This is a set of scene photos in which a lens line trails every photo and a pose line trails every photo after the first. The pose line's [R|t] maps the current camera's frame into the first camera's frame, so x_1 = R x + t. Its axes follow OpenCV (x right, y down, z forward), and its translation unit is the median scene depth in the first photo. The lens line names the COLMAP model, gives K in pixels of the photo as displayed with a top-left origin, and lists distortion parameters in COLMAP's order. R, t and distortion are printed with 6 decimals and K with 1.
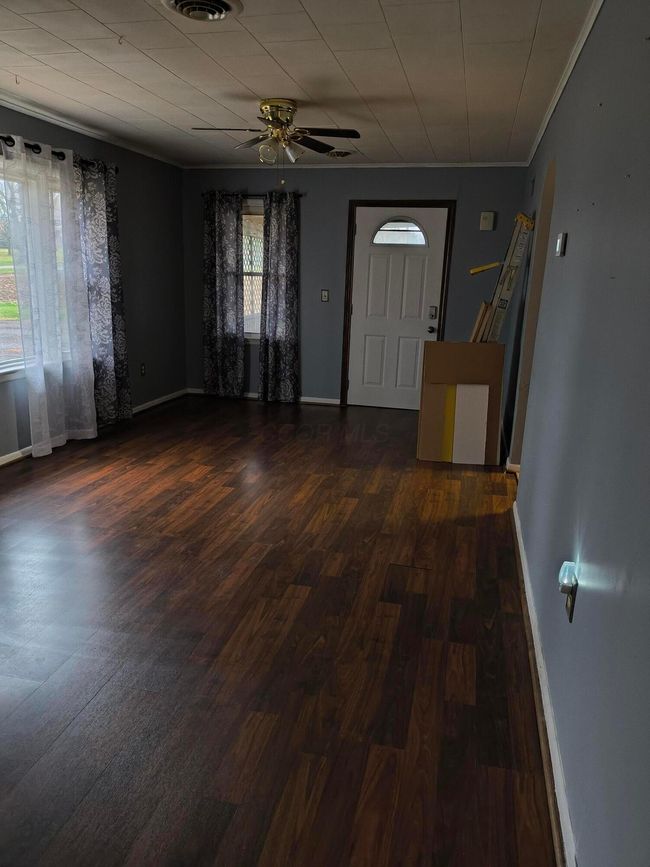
lens RADIAL K [[652.1, 0, 324.5], [0, 652.1, 433.7], [0, 0, 1]] dist [0.048470, -0.055646]
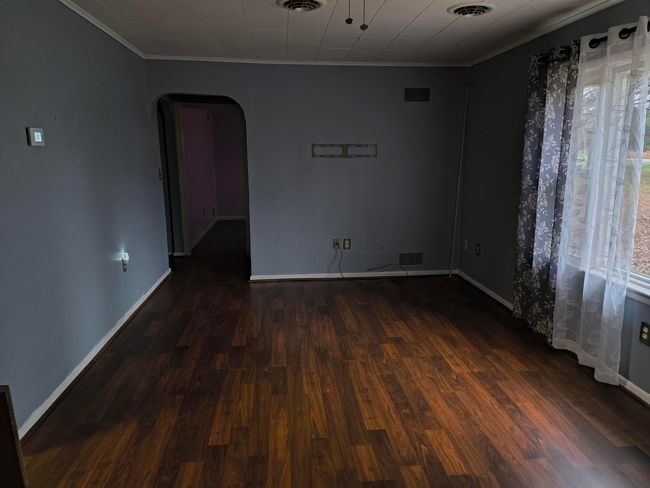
lens RADIAL K [[488.9, 0, 325.7], [0, 488.9, 243.6], [0, 0, 1]] dist [0.048470, -0.055646]
pose [[-0.948493, 0.024107, -0.315880, 0.108870], [-0.108386, 0.912235, 0.395070, -0.404039], [0.297681, 0.408958, -0.862635, 1.577654]]
